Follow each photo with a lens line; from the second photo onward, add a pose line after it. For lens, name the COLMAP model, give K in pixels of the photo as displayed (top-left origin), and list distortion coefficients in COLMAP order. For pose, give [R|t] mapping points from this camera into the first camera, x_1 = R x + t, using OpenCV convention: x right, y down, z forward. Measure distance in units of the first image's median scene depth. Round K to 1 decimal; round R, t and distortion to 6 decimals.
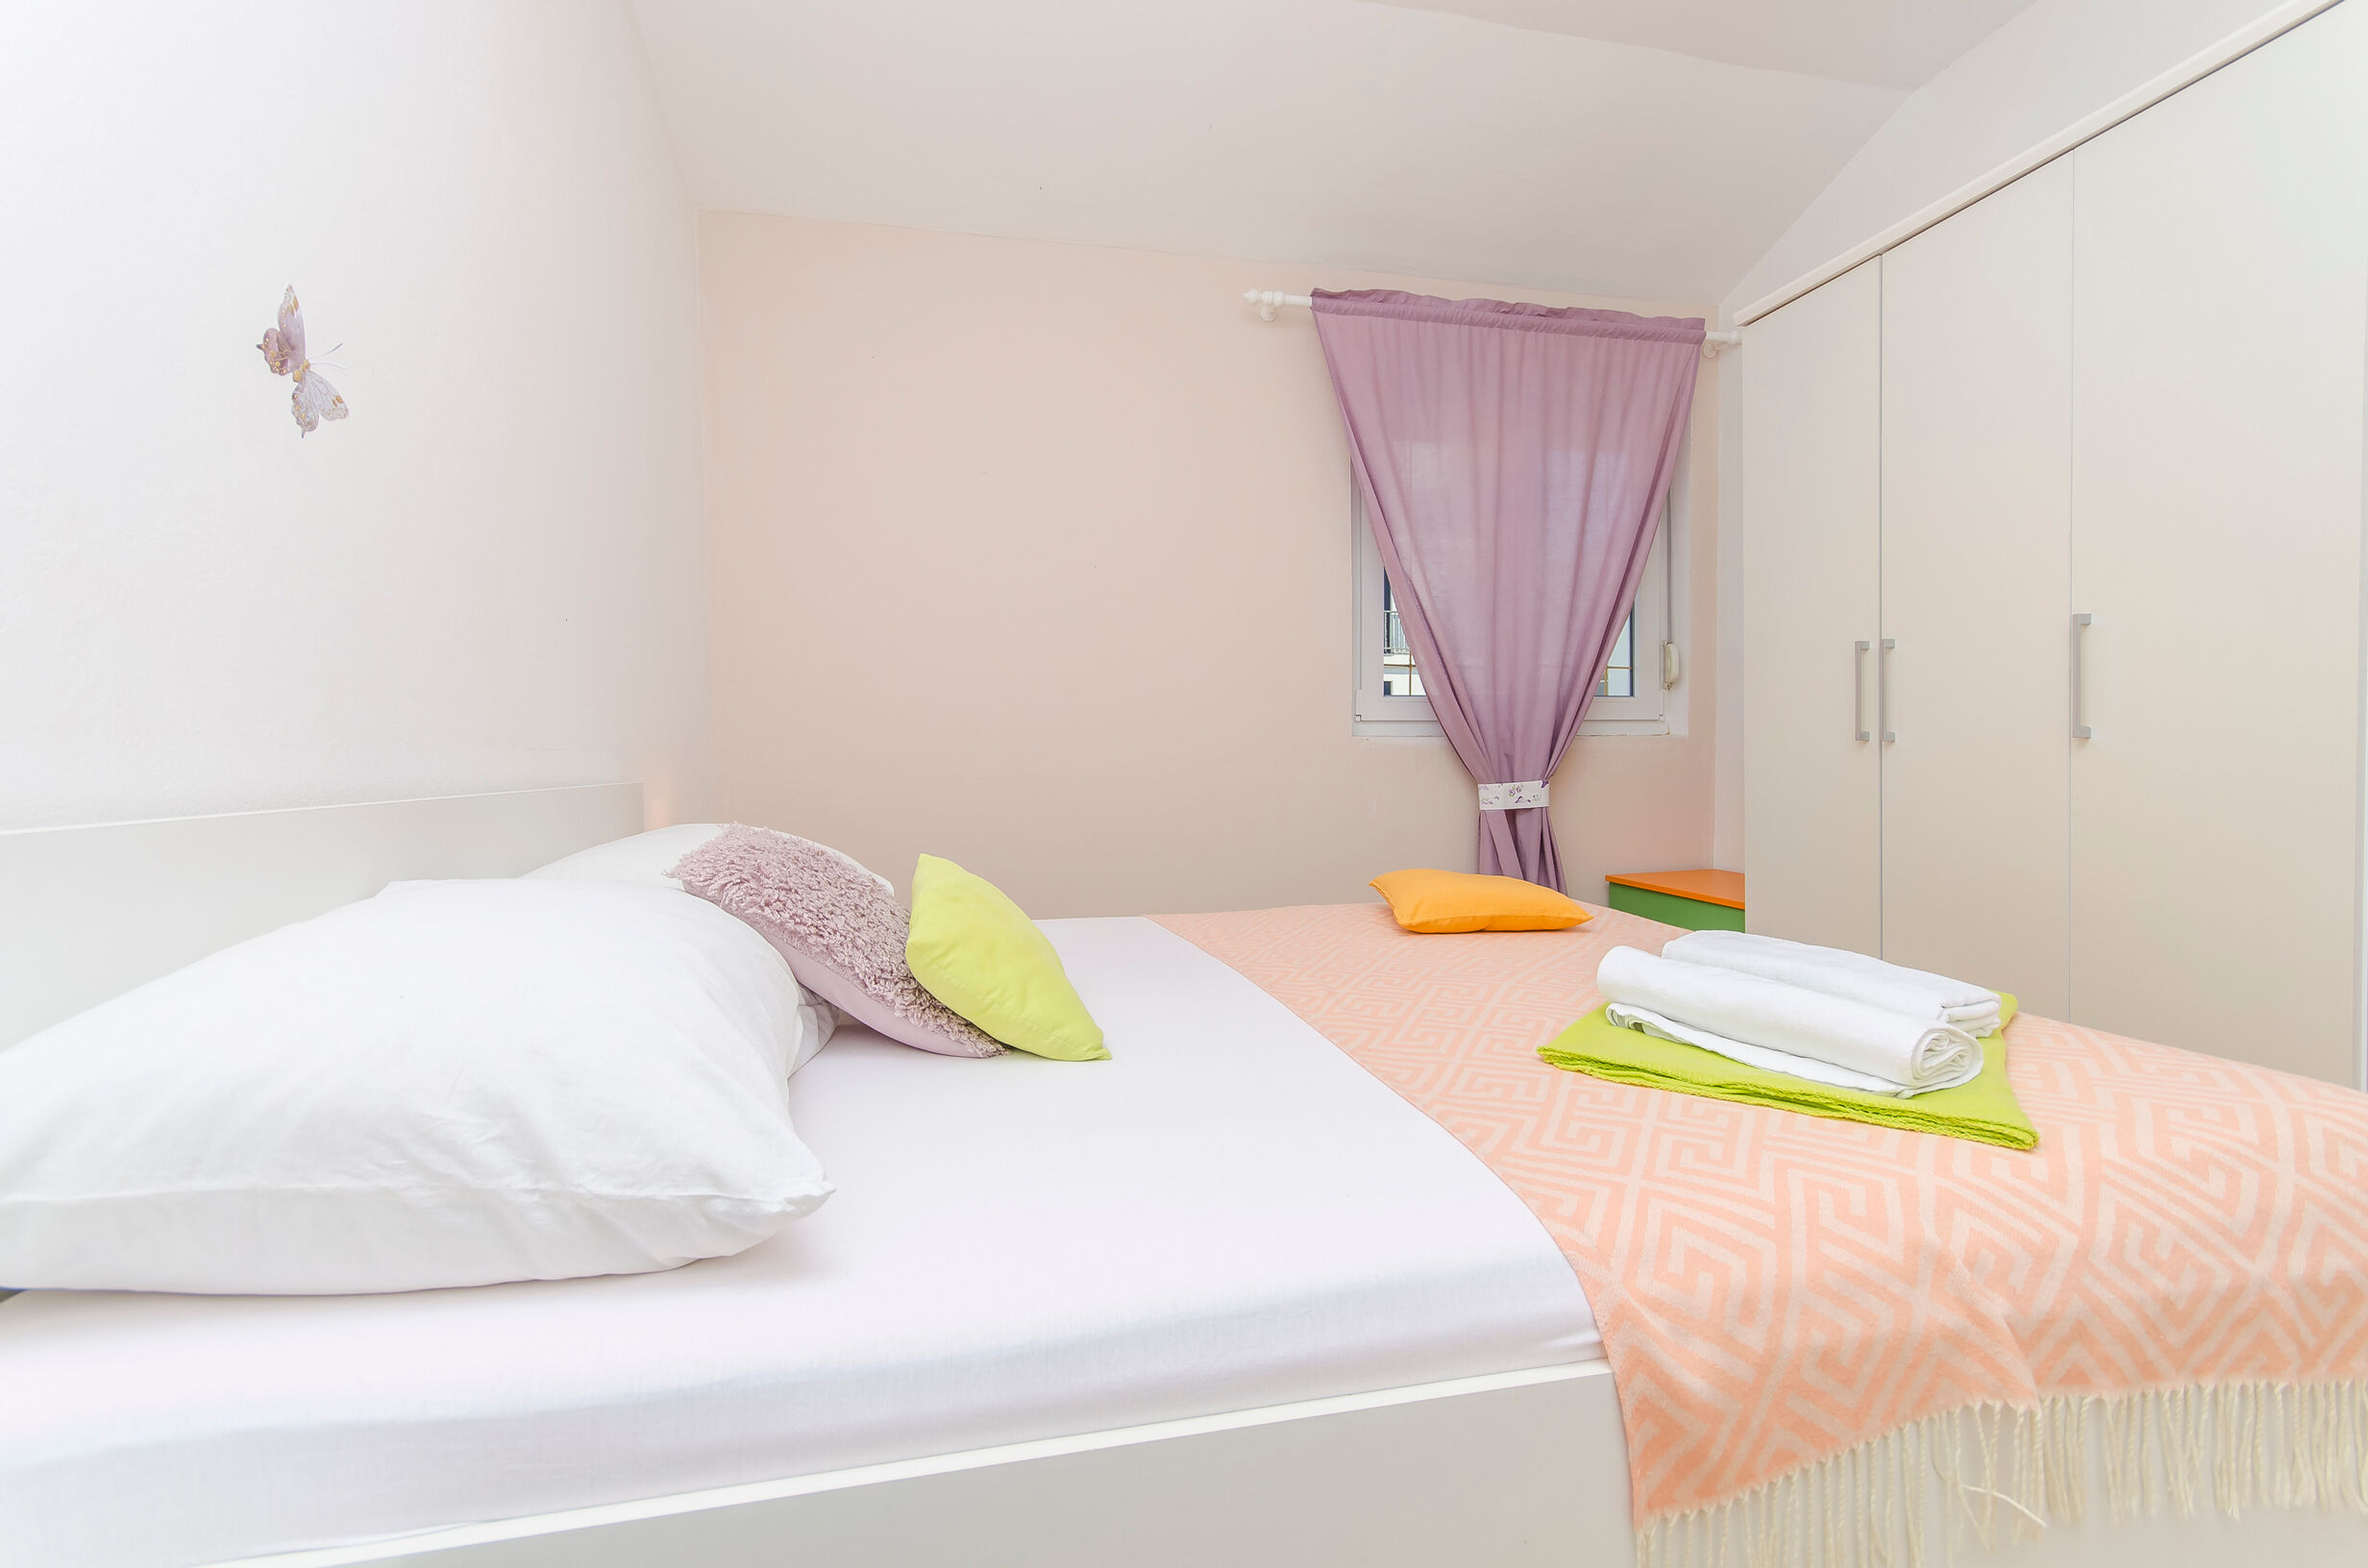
lens RADIAL K [[1021.7, 0, 1185.0], [0, 1021.7, 783.4], [0, 0, 1]] dist [0.002595, 0.000882]
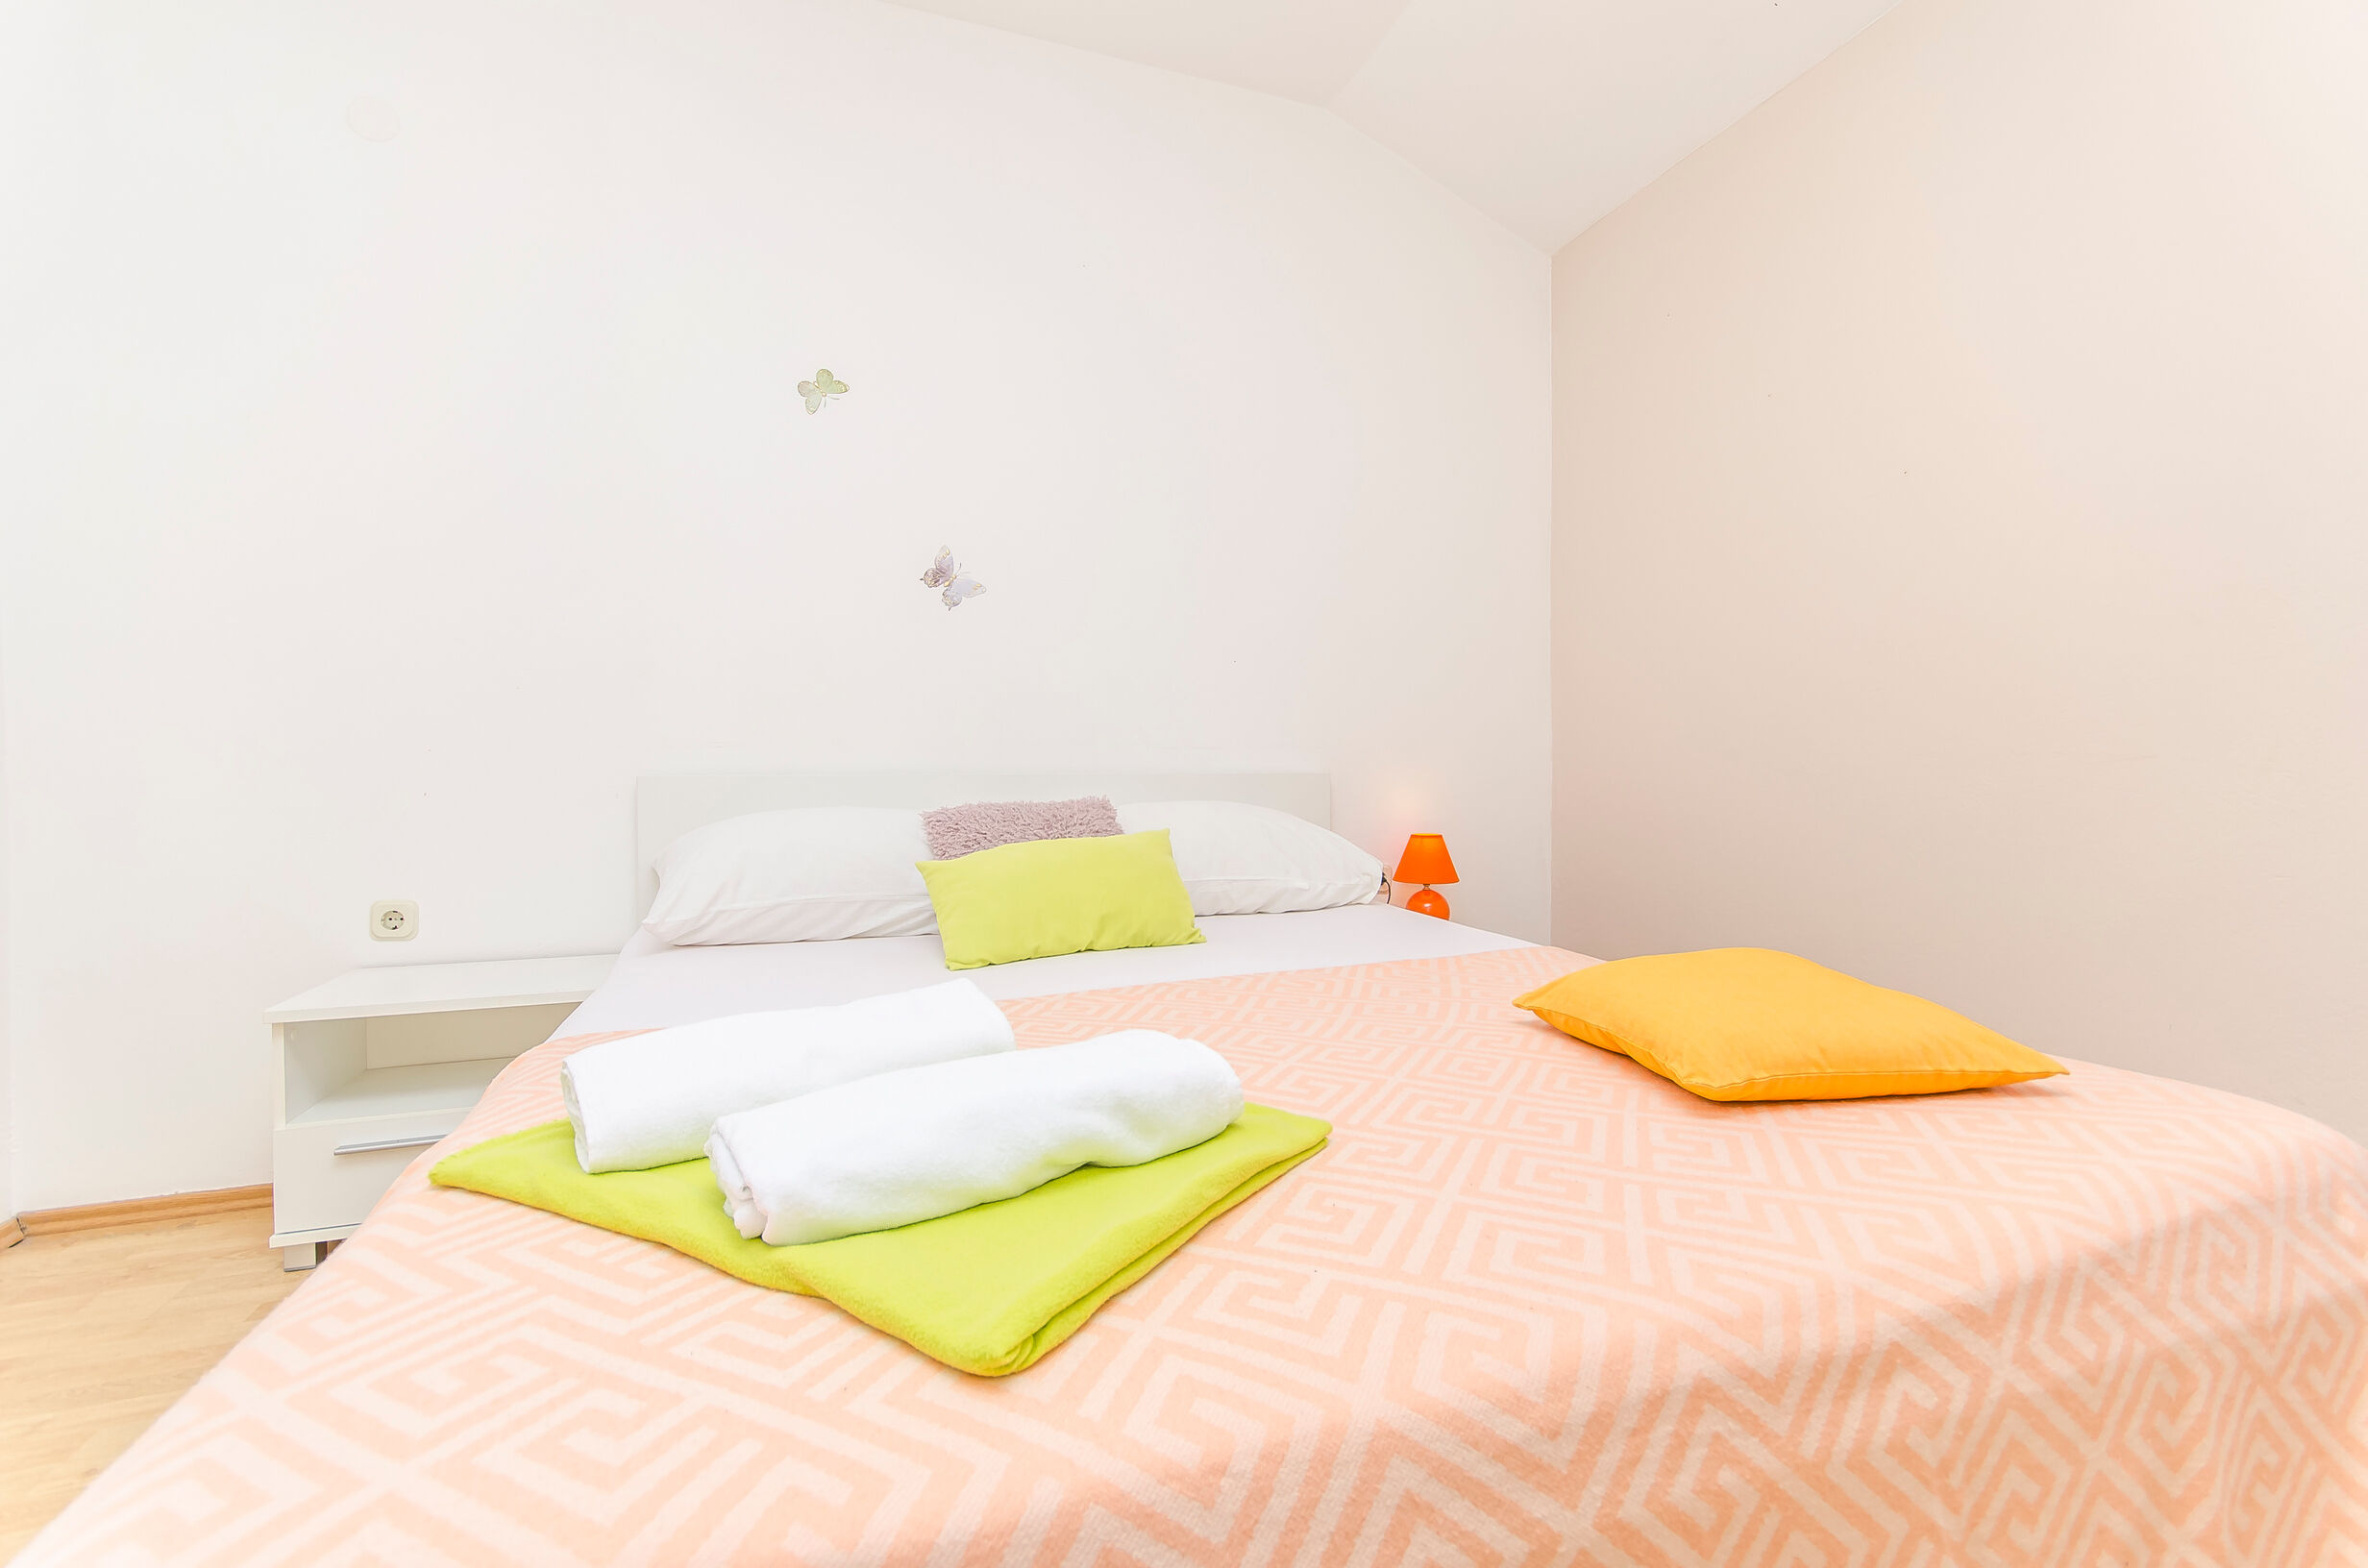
lens RADIAL K [[1021.7, 0, 1183.1], [0, 1021.7, 780.0], [0, 0, 1]] dist [0.002595, 0.000882]
pose [[0.134517, 0.016462, -0.990774, 1.502653], [-0.024997, 0.999600, 0.013215, -0.010751], [0.990596, 0.022989, 0.134875, 1.278681]]
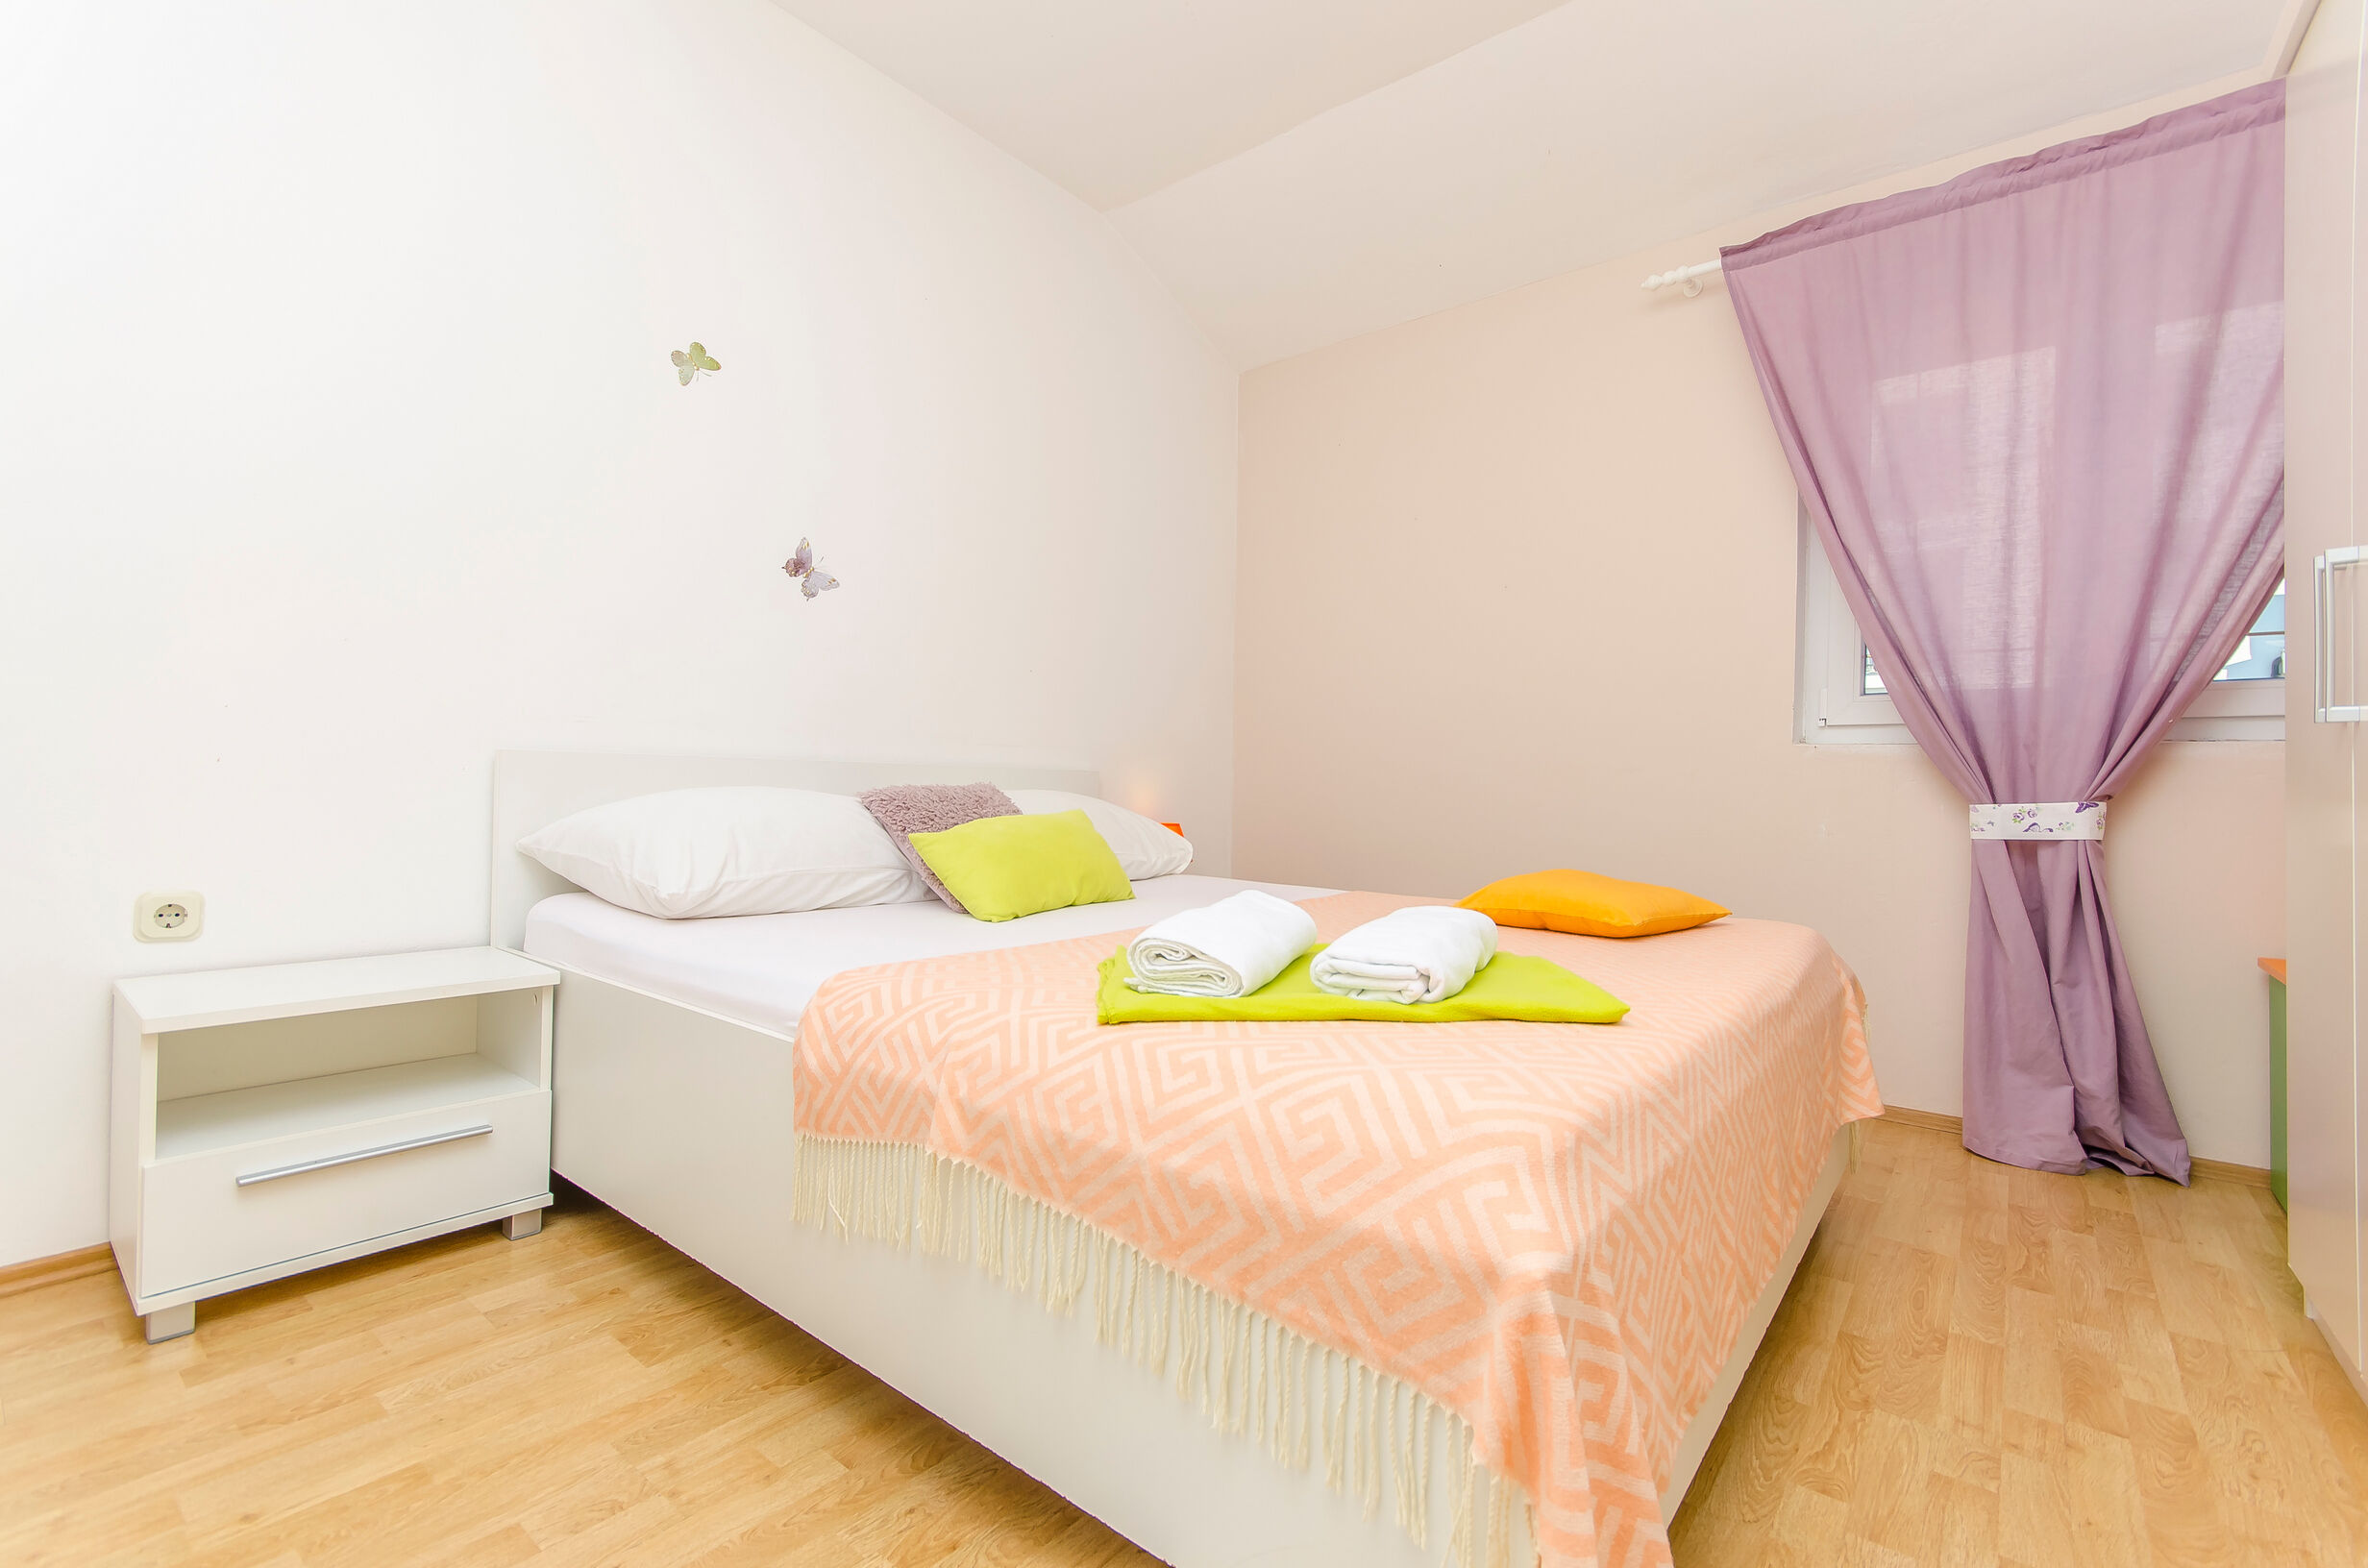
lens RADIAL K [[1021.7, 0, 1190.0], [0, 1021.7, 778.2], [0, 0, 1]] dist [0.002595, 0.000882]
pose [[0.628743, 0.013108, -0.777503, 1.553683], [-0.046563, 0.998698, -0.020816, 0.072107], [0.776218, 0.049291, 0.628535, 0.255101]]
